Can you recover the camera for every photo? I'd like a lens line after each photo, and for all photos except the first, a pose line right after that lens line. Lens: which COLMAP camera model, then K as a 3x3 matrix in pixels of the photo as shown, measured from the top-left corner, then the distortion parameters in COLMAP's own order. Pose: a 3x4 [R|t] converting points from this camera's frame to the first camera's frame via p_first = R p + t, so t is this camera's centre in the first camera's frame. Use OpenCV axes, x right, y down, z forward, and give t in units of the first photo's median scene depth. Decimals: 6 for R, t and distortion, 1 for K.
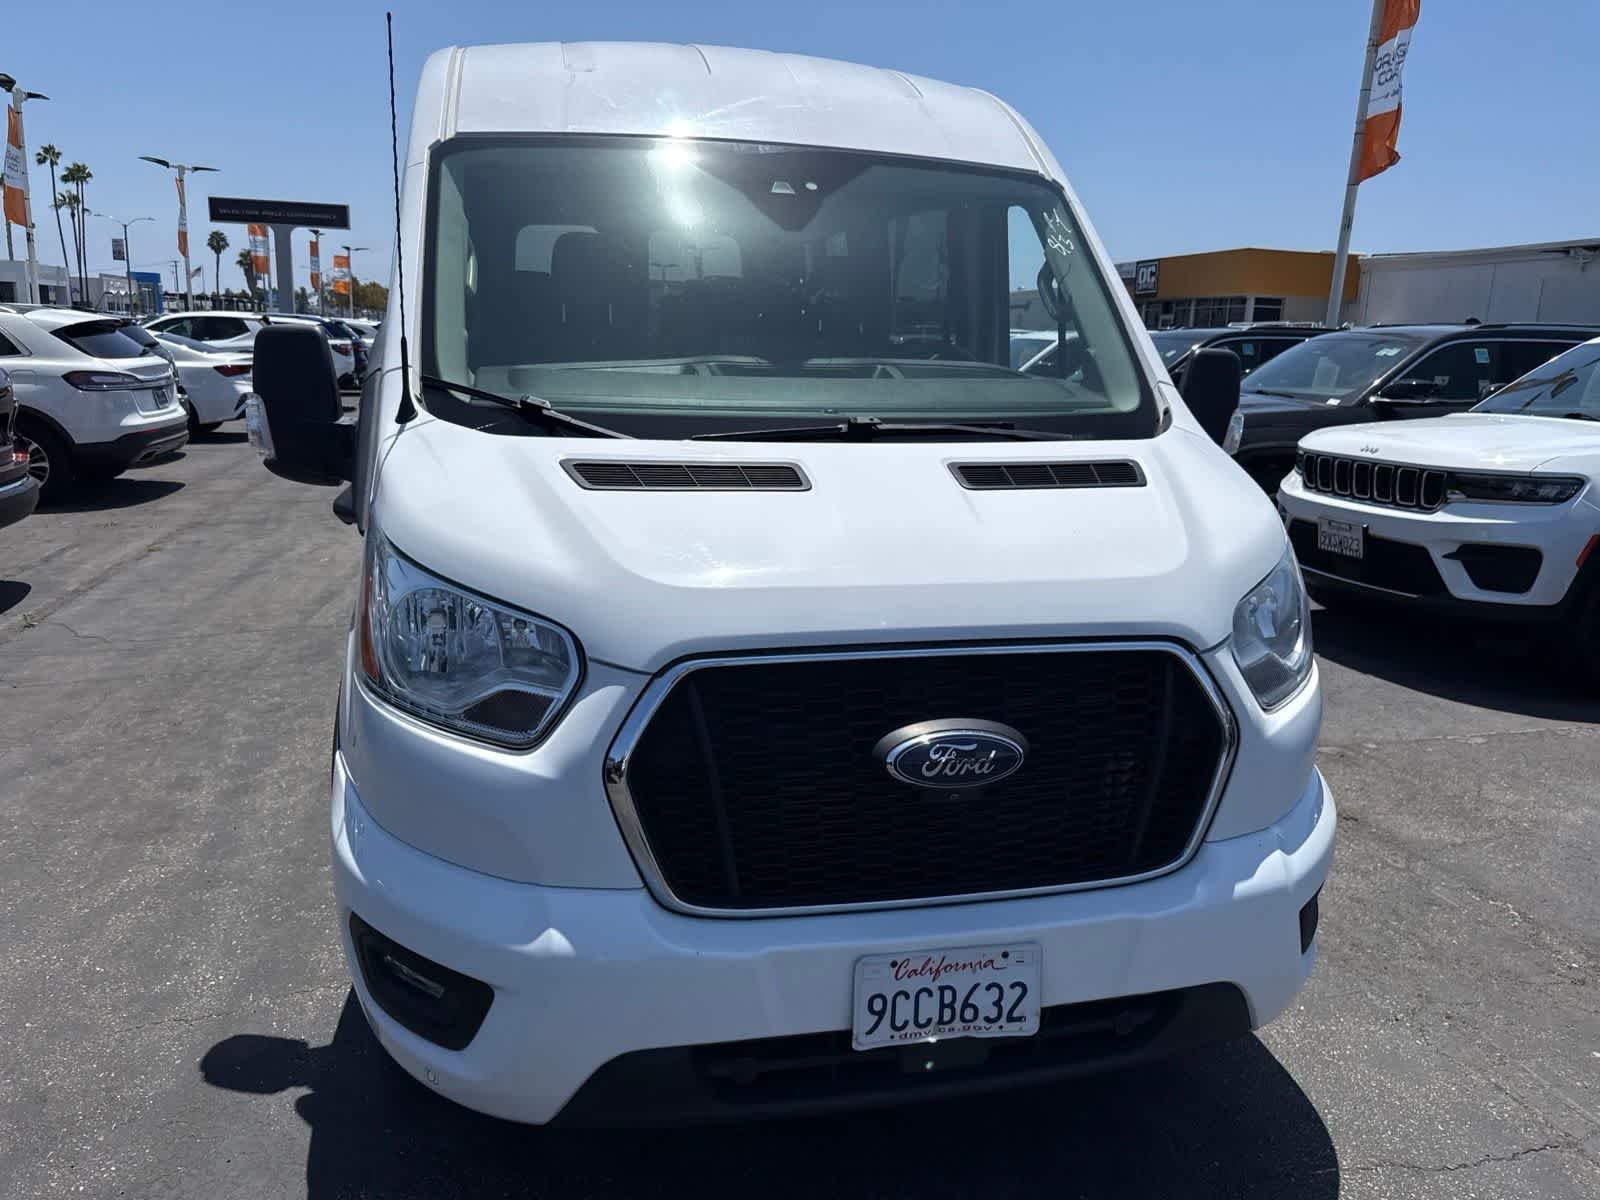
lens RADIAL K [[1133.8, 0, 805.7], [0, 1133.8, 598.7], [0, 0, 1]] dist [0.028111, -0.032815]
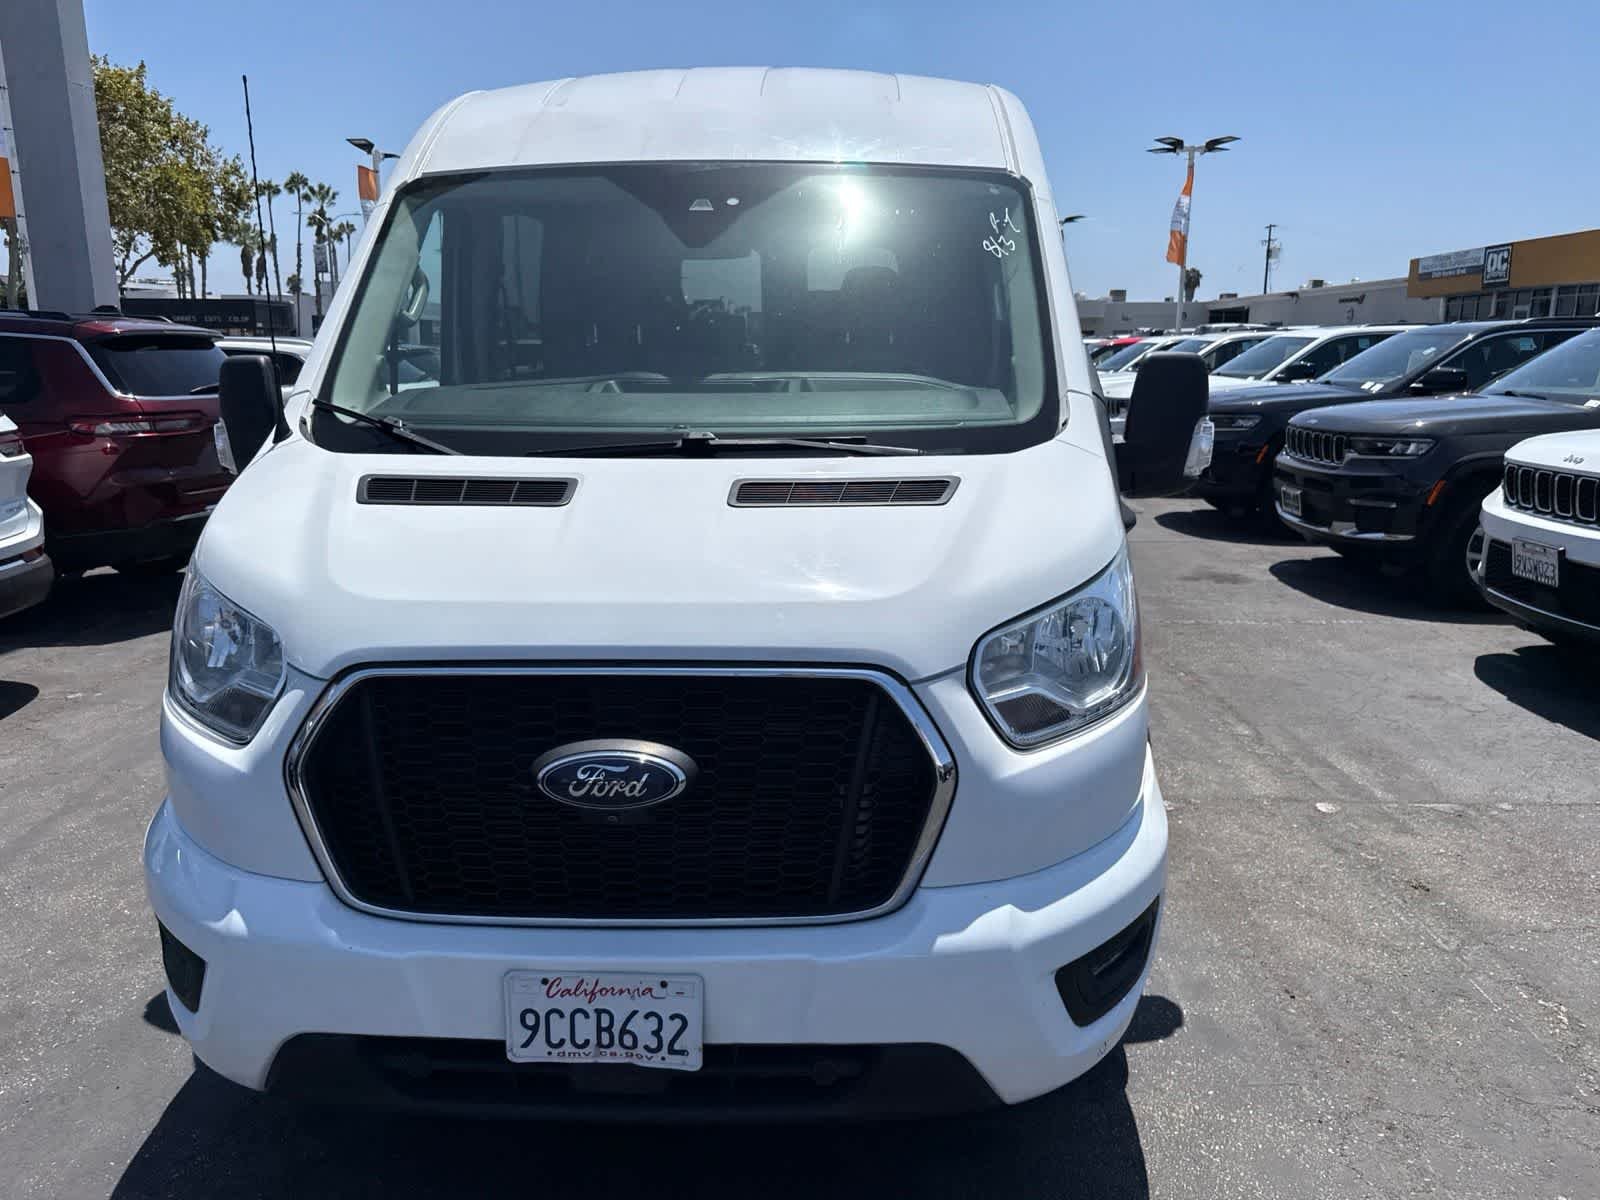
lens RADIAL K [[1133.8, 0, 808.5], [0, 1133.8, 603.3], [0, 0, 1]] dist [0.028111, -0.032815]
pose [[0.964135, 0.028813, -0.263843, 0.417278], [-0.030258, 0.999541, -0.001415, -0.012405], [0.263681, 0.009348, 0.964565, 0.068309]]
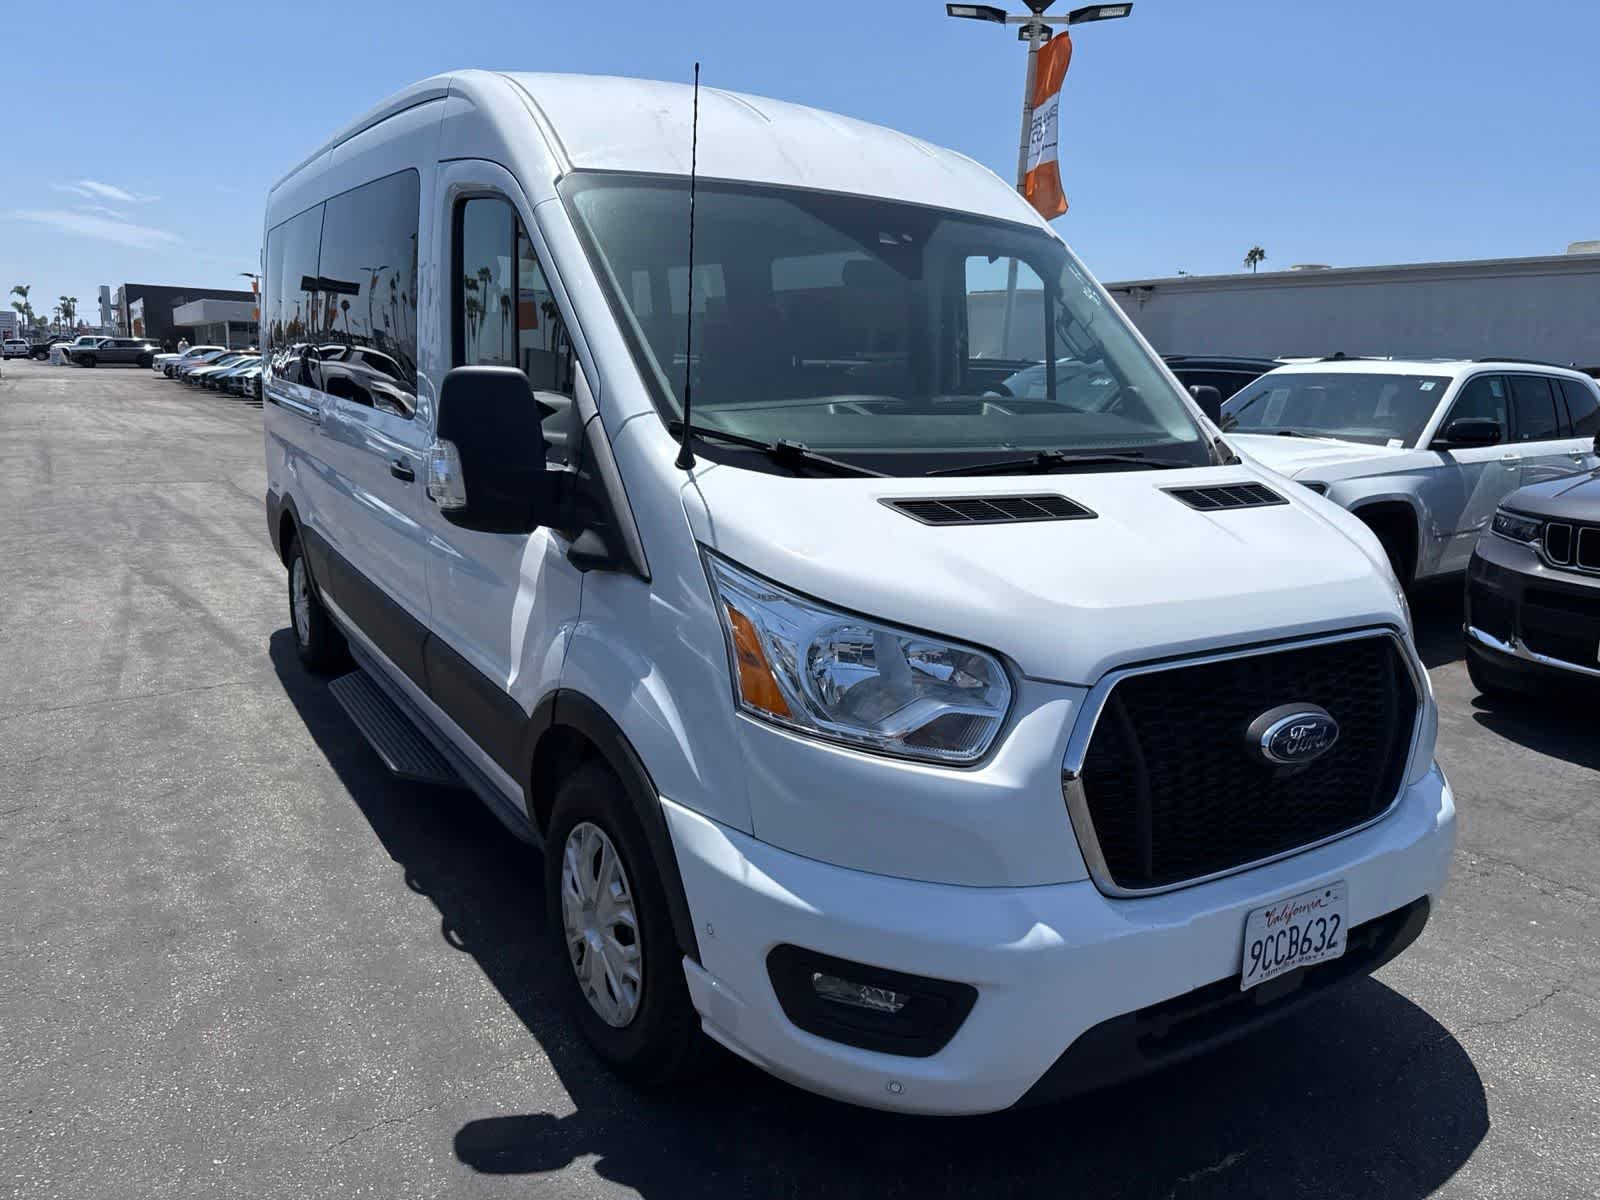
lens RADIAL K [[1133.8, 0, 807.4], [0, 1133.8, 613.7], [0, 0, 1]] dist [0.028111, -0.032815]
pose [[0.945056, -0.066852, 0.319999, -0.551034], [0.068616, 0.997626, 0.005773, -0.022637], [-0.319625, 0.016502, 0.947400, 0.016596]]
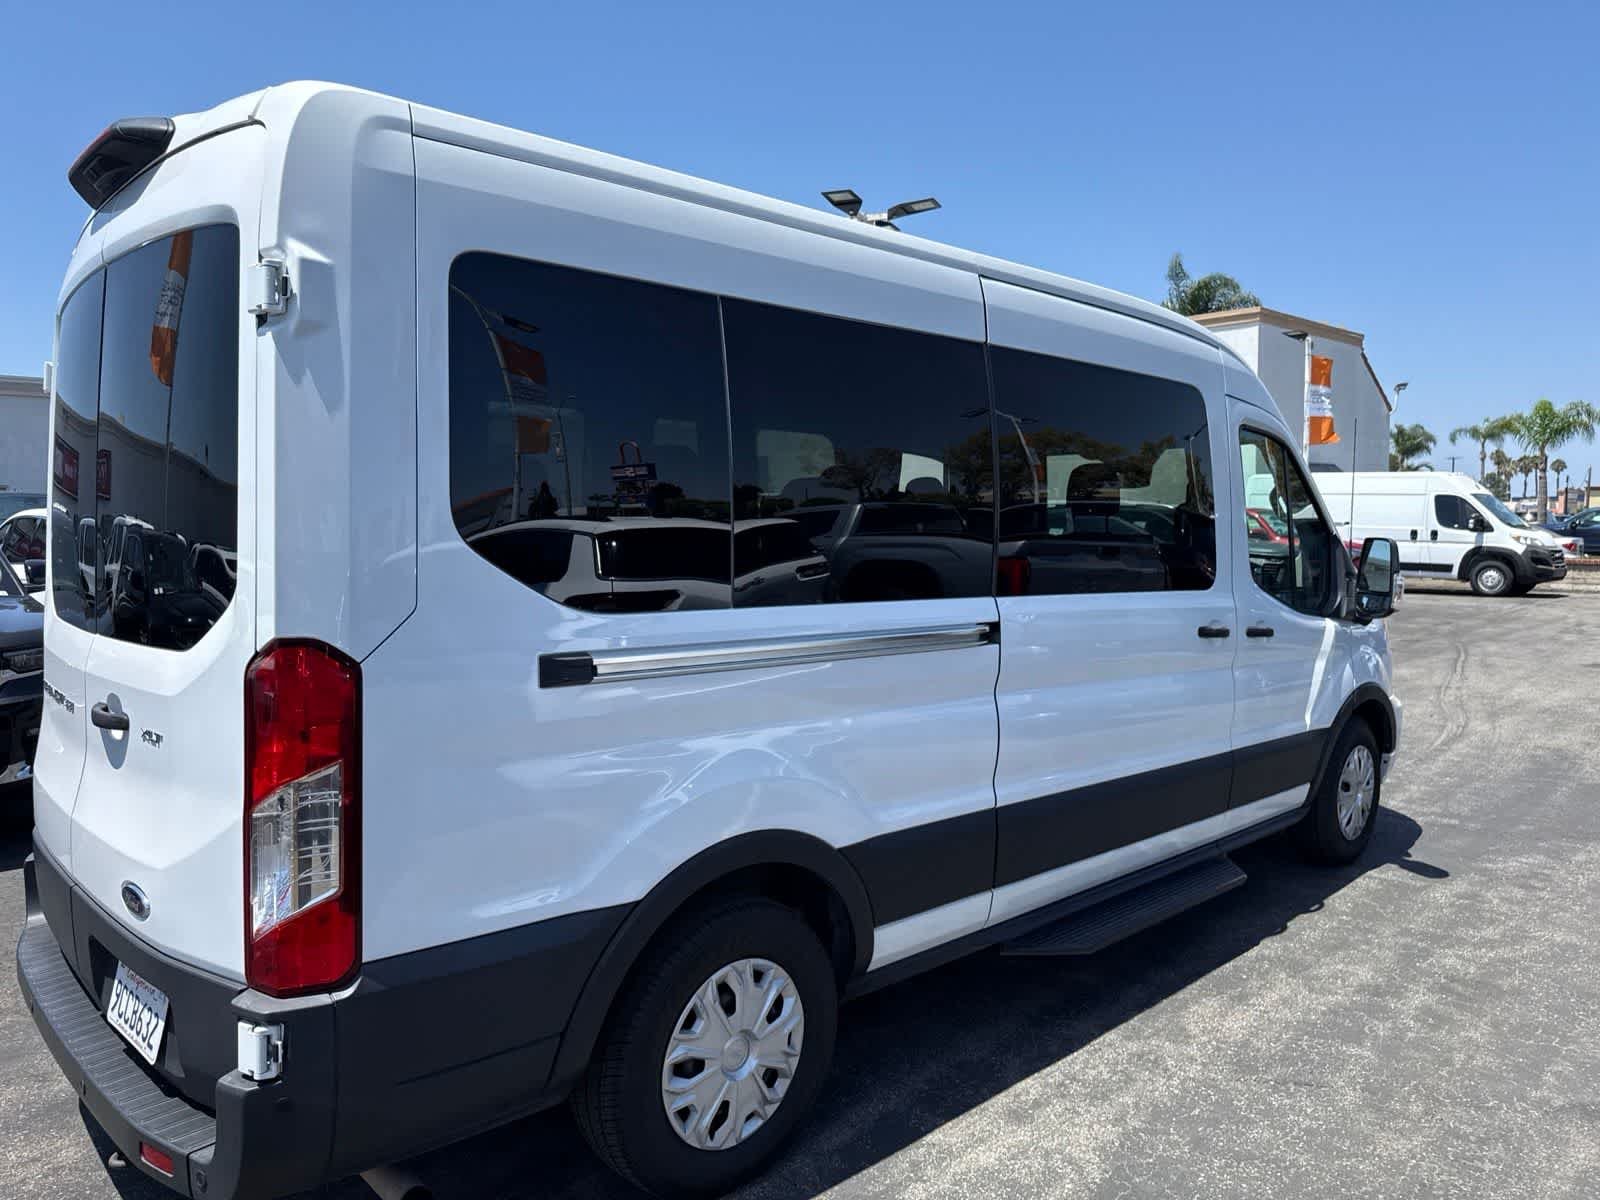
lens RADIAL K [[1133.8, 0, 796.5], [0, 1133.8, 603.4], [0, 0, 1]] dist [0.028111, -0.032815]
pose [[-0.499558, -0.094242, 0.861139, -1.781826], [0.184109, 0.959805, 0.211844, -0.788484], [-0.846490, 0.264372, -0.462128, 3.004049]]
